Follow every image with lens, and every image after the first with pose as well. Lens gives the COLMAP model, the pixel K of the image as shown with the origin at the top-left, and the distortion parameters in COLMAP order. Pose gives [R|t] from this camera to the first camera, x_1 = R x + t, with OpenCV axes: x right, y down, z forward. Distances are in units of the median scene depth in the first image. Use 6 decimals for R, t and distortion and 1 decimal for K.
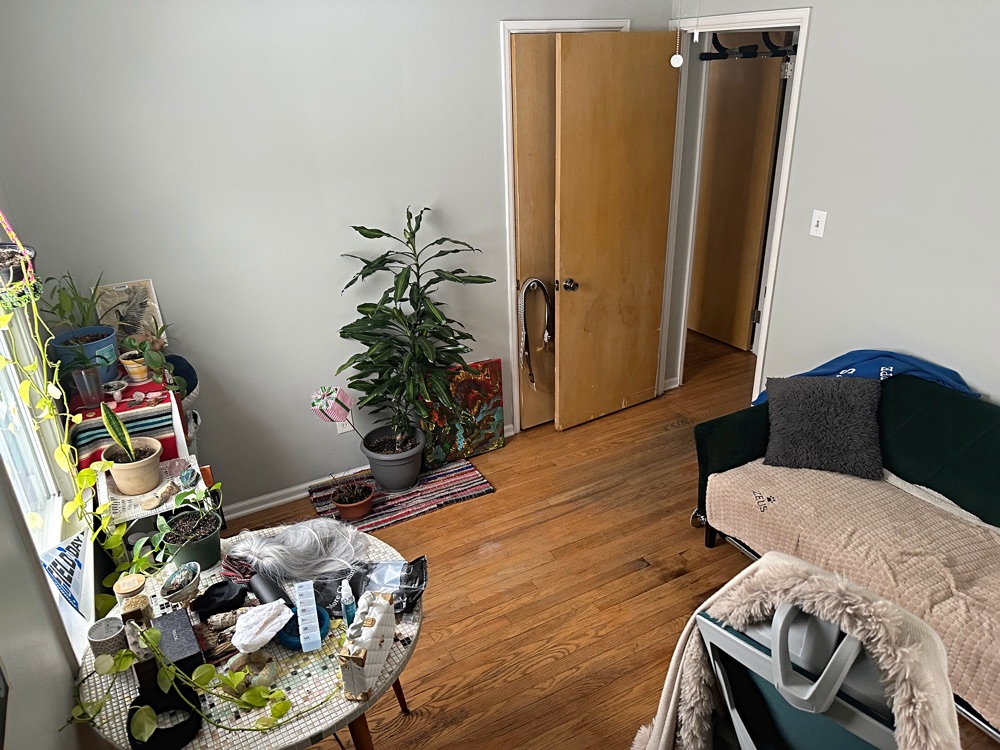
lens RADIAL K [[697.7, 0, 499.3], [0, 697.7, 374.3], [0, 0, 1]] dist [0.044245, -0.039816]
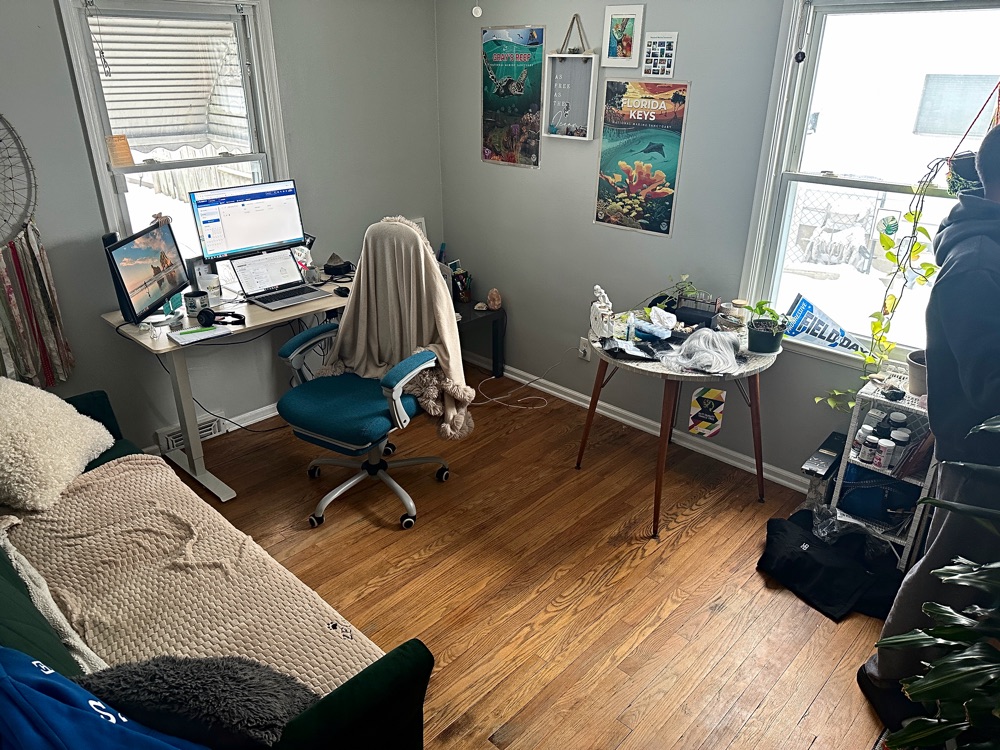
lens RADIAL K [[697.7, 0, 498.3], [0, 697.7, 374.3], [0, 0, 1]] dist [0.044245, -0.039816]
pose [[-0.950281, 0.149730, -0.273033, 0.394870], [-0.105996, 0.668915, 0.735743, -0.556067], [0.292799, 0.728103, -0.619786, 1.348178]]
